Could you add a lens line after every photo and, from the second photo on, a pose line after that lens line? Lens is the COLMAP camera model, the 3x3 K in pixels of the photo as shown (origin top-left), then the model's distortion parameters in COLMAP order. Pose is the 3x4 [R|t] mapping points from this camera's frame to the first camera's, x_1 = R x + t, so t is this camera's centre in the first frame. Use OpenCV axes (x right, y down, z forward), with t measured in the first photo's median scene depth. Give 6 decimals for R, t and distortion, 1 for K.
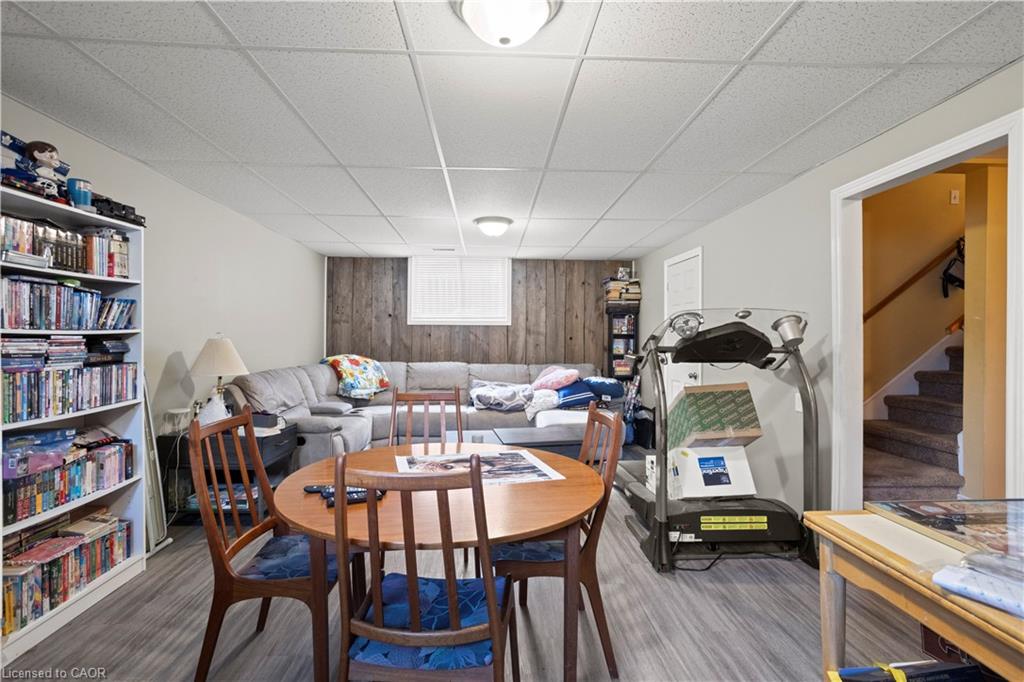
lens RADIAL K [[507.2, 0, 512.0], [0, 507.2, 341.0], [0, 0, 1]] dist [-0.061423, 0.041431]
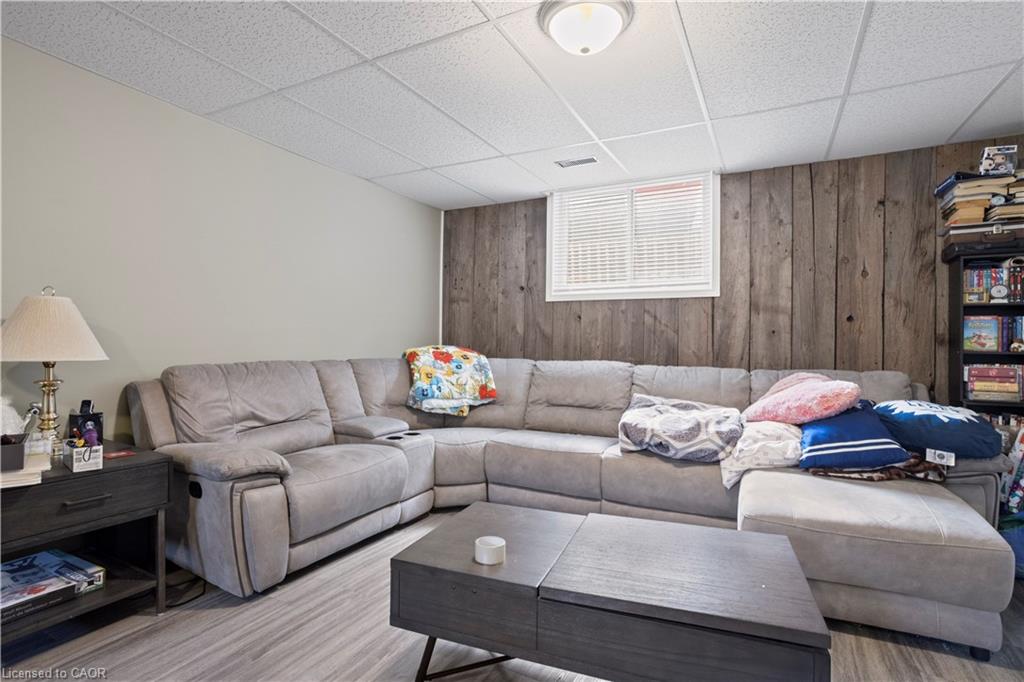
lens RADIAL K [[507.2, 0, 512.0], [0, 507.2, 341.0], [0, 0, 1]] dist [-0.061423, 0.041431]
pose [[0.855119, 0.000741, -0.518432, 0.088684], [-0.008632, 0.999881, -0.012808, 0.026230], [0.518361, 0.015427, 0.855023, 0.434241]]
